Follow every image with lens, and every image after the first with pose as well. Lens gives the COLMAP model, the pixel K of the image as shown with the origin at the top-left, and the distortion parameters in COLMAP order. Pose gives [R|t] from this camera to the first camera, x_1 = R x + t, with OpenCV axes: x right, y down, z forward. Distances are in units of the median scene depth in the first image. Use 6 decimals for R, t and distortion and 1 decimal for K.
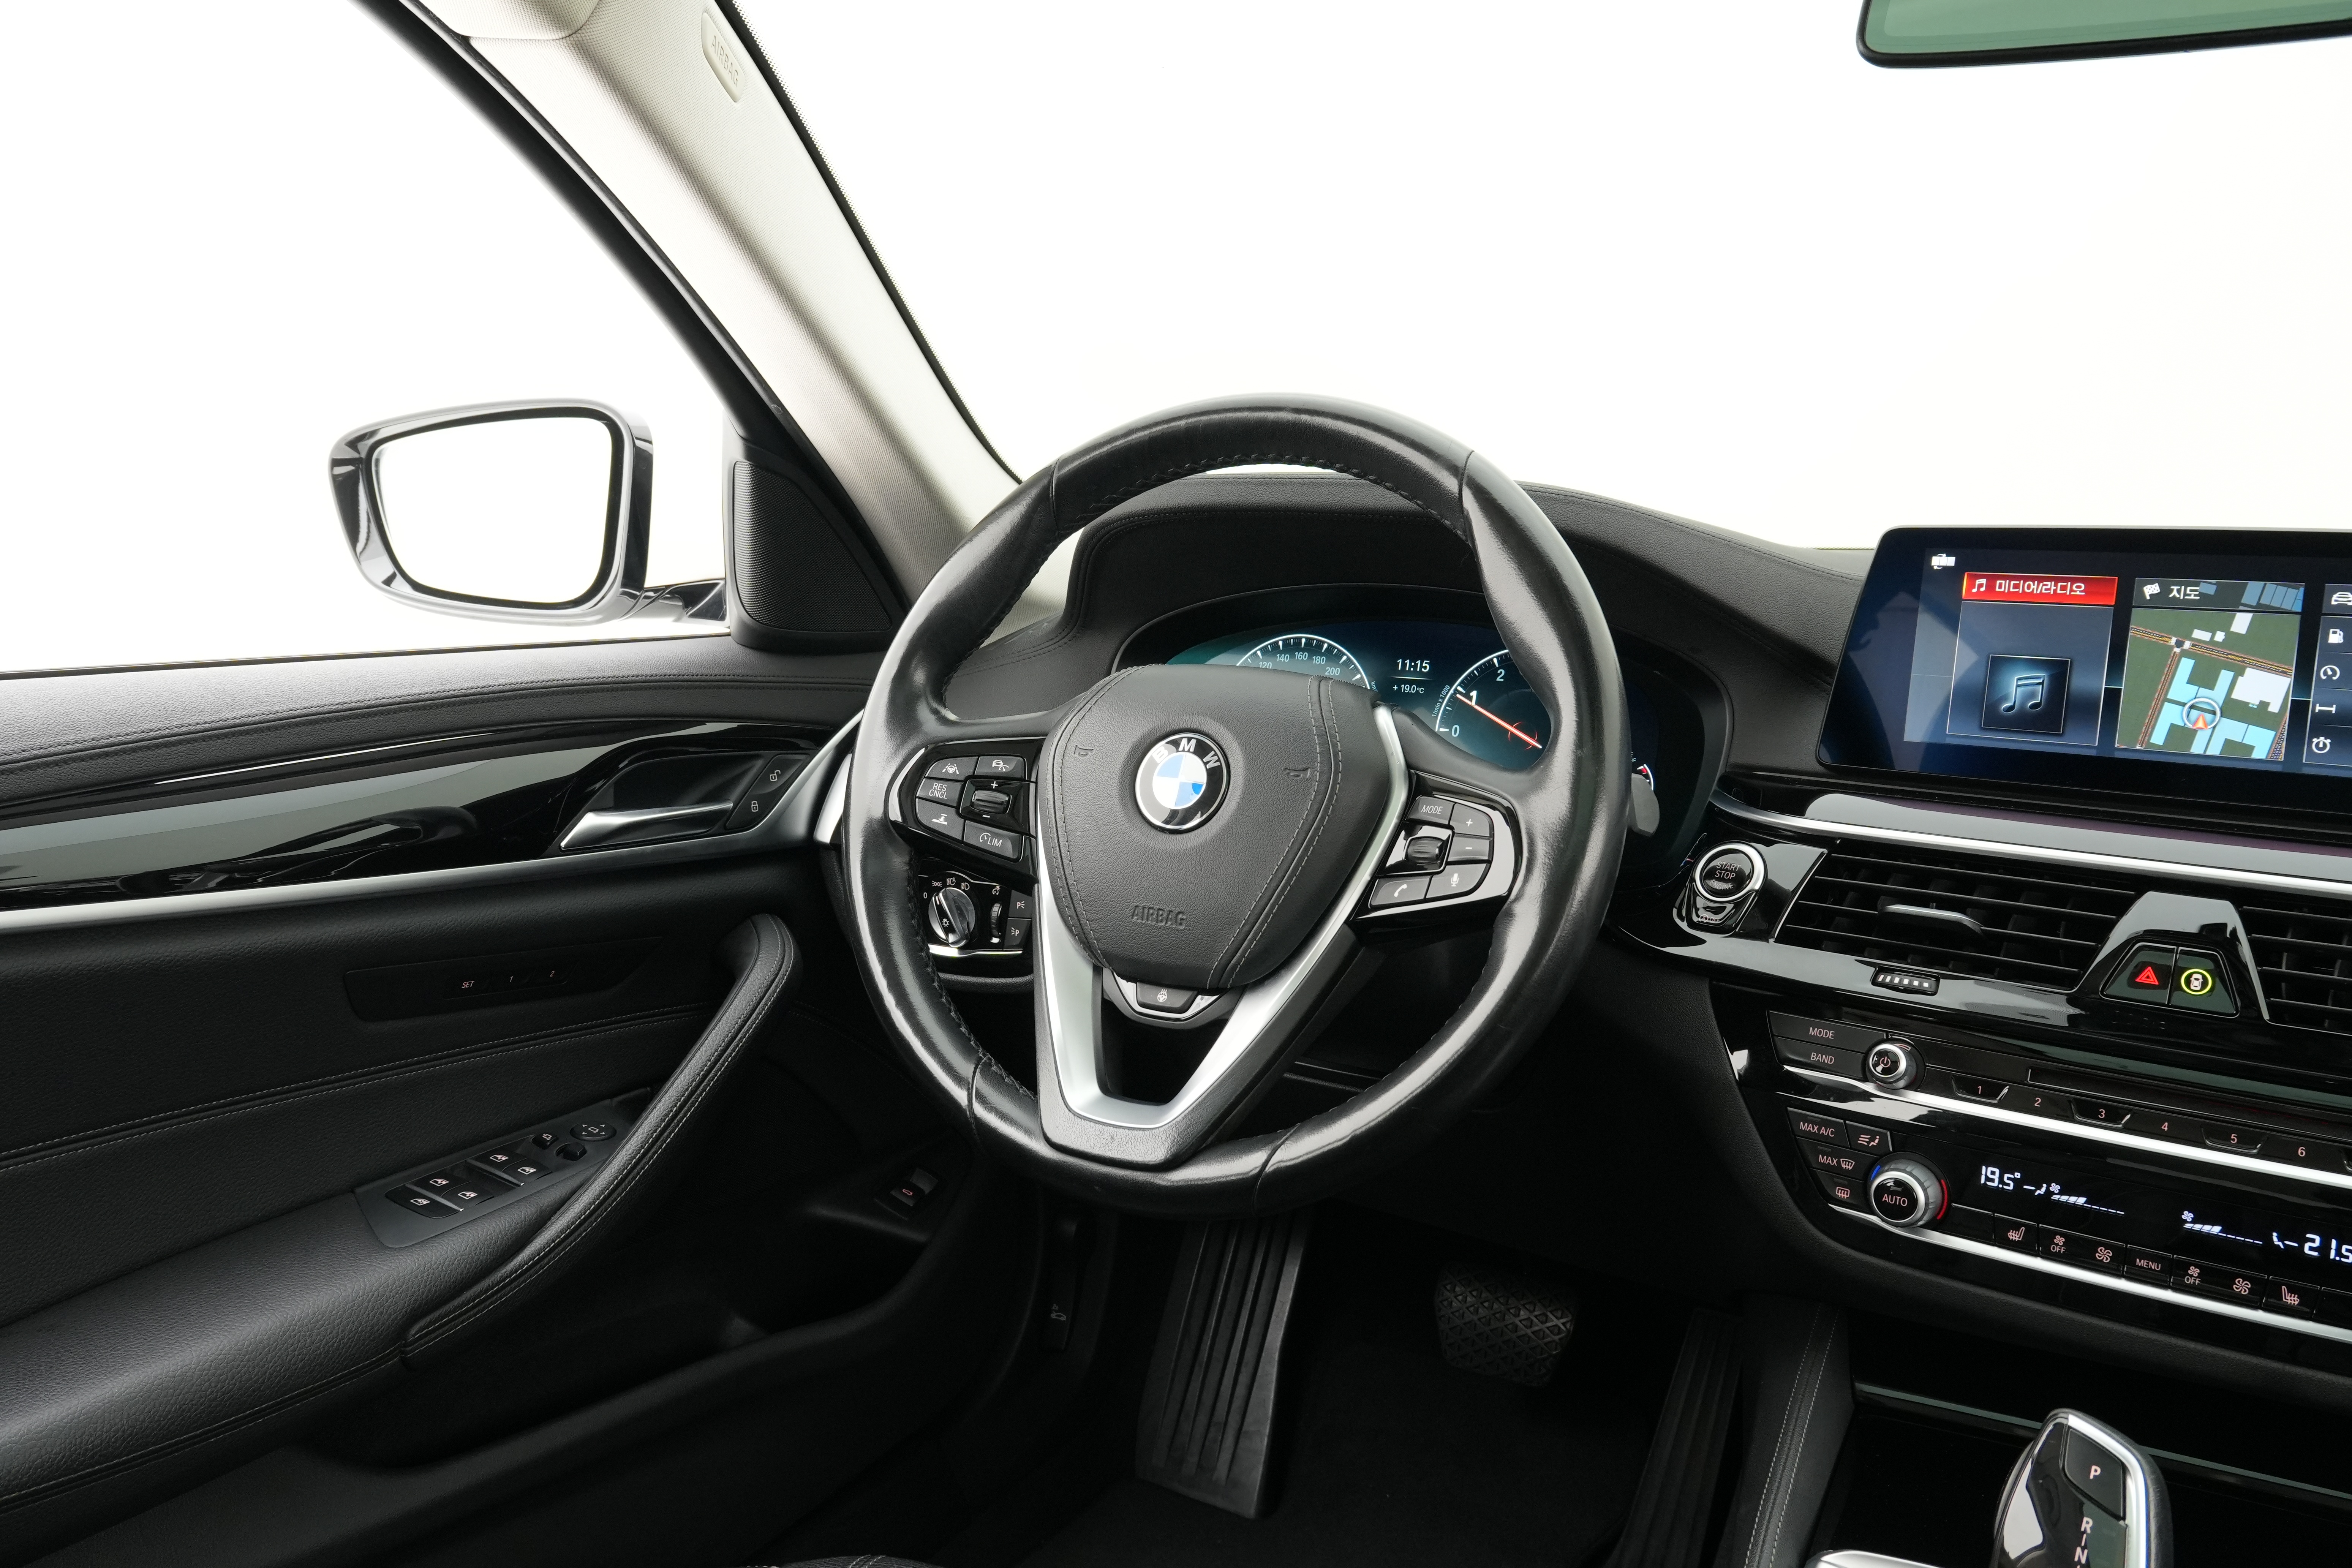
lens RADIAL K [[1832.5, 0, 1167.4], [0, 1832.5, 781.8], [0, 0, 1]] dist [-0.000499, 0.028384]
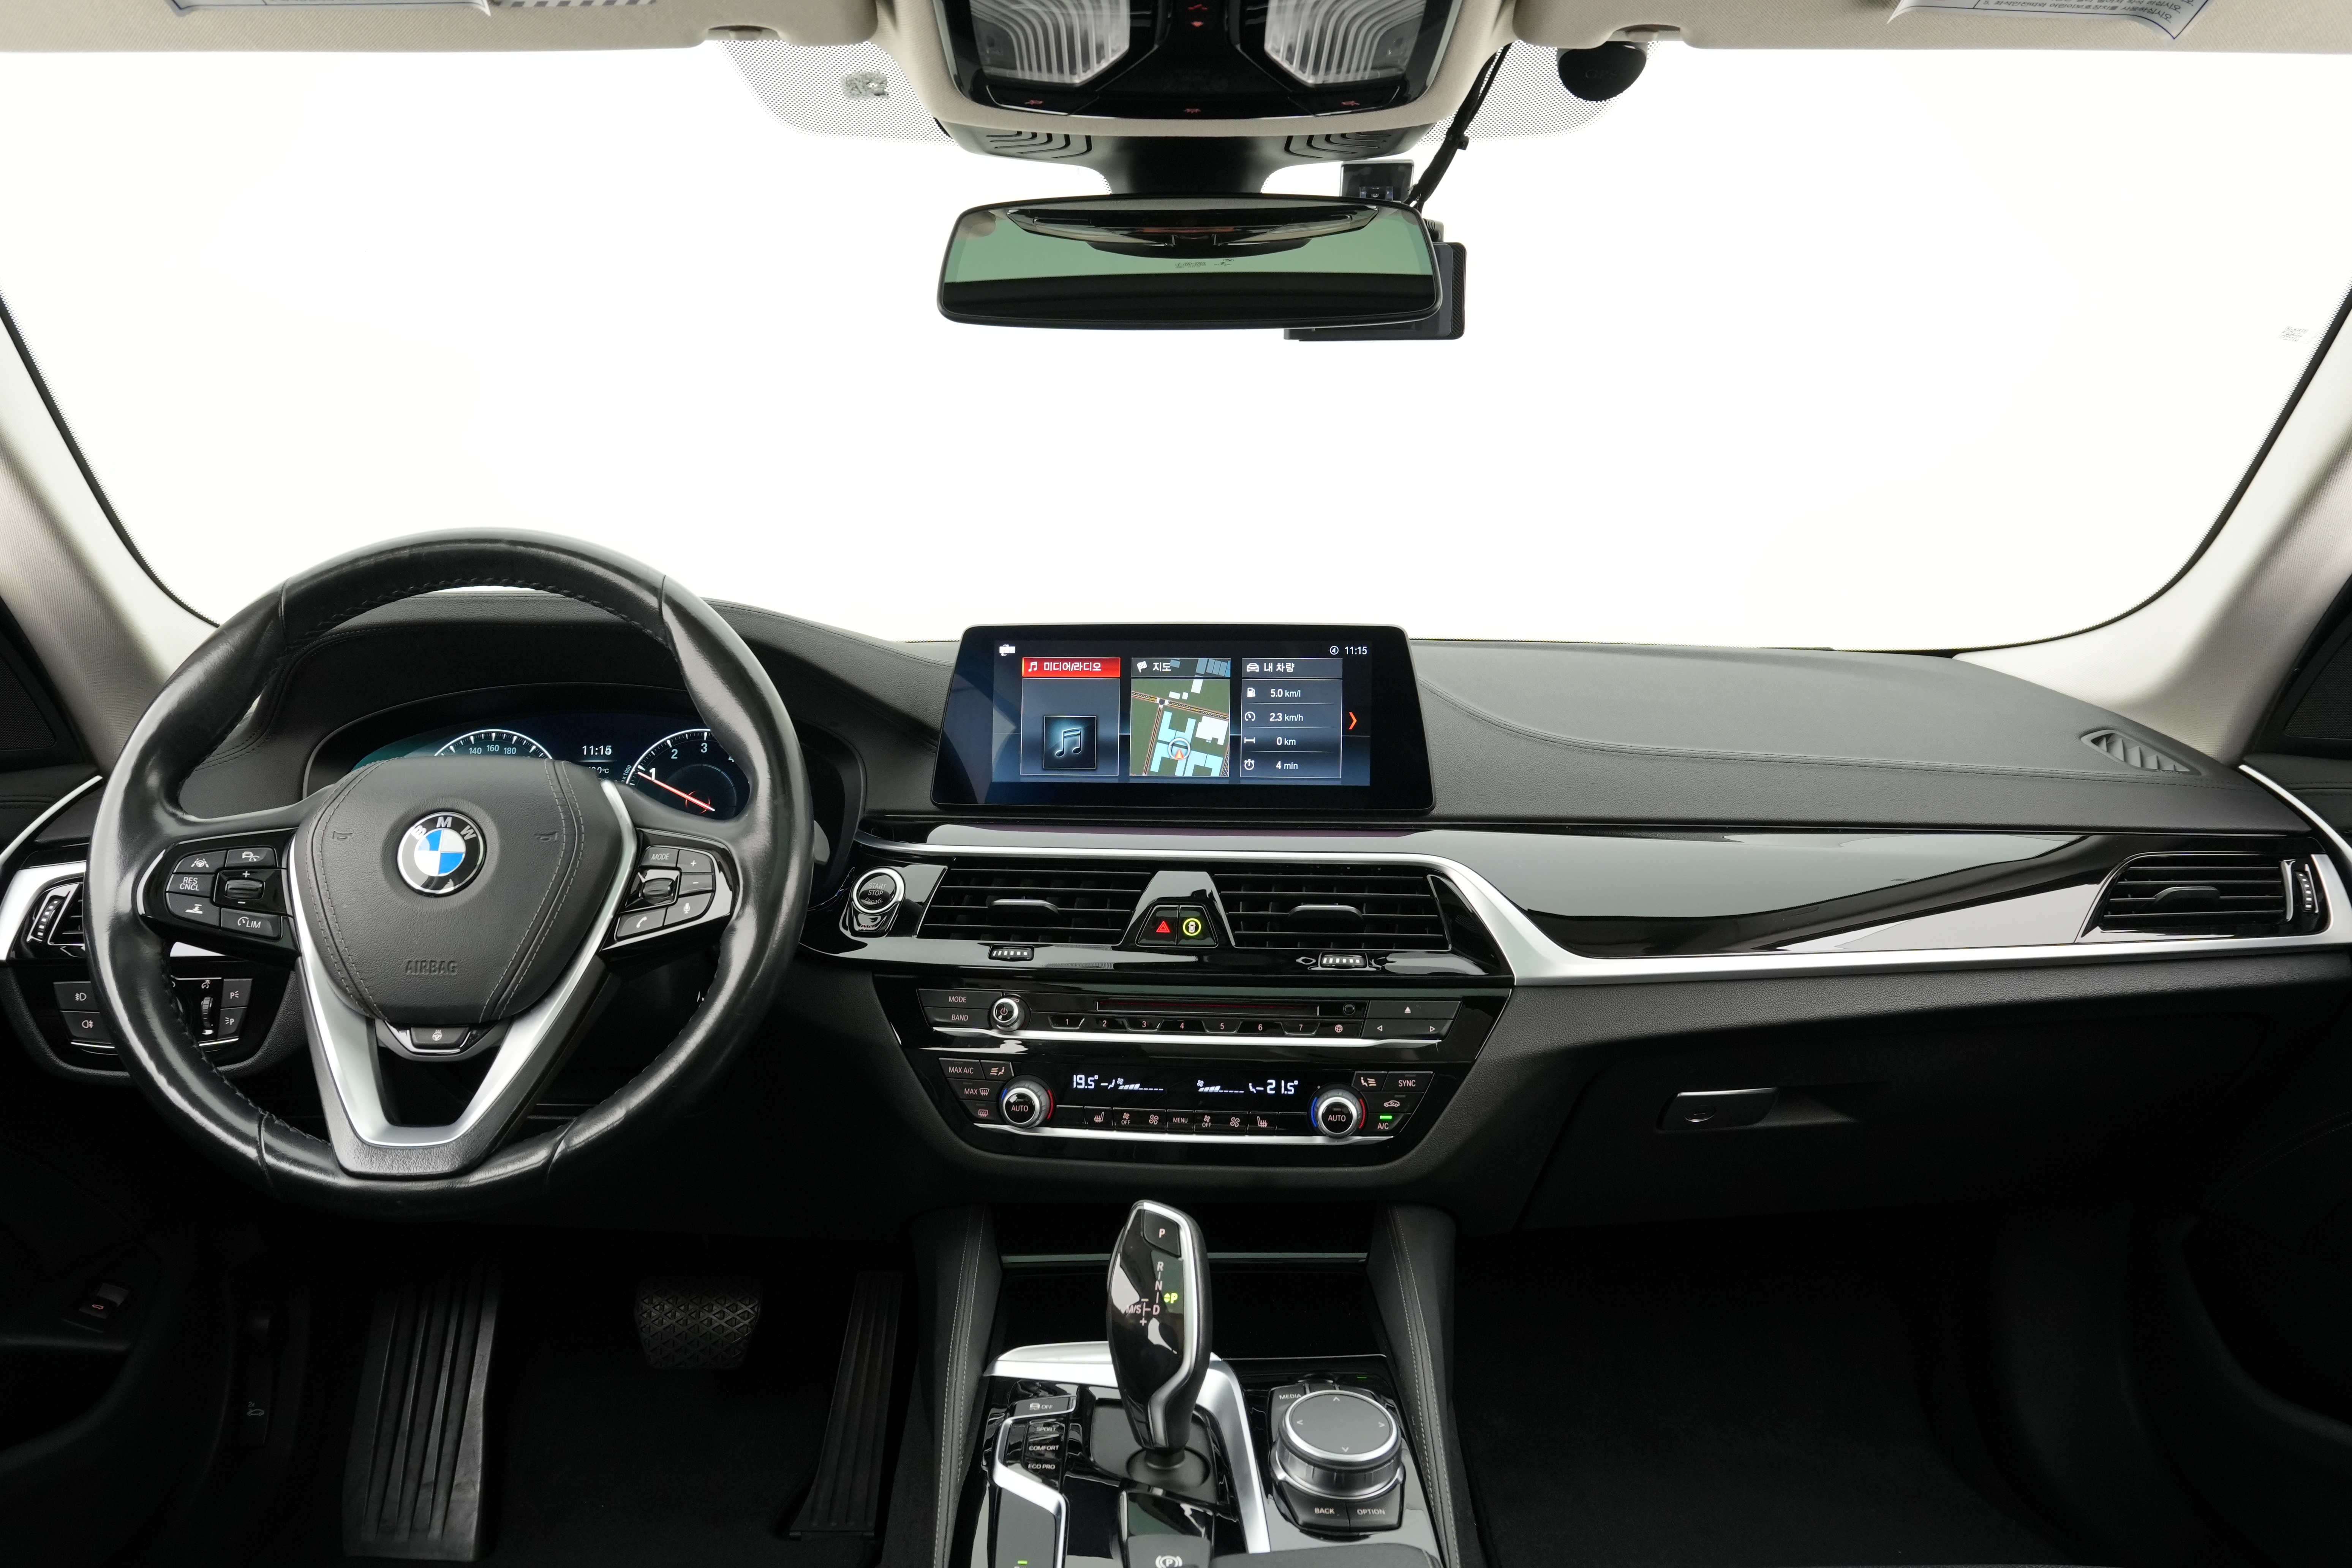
lens RADIAL K [[1832.5, 0, 1167.4], [0, 1832.5, 781.8], [0, 0, 1]] dist [-0.000499, 0.028384]
pose [[0.872870, -0.064597, 0.483659, -0.151189], [0.088904, 0.995661, -0.027466, 0.028014], [-0.479786, 0.066974, 0.874826, -0.267123]]
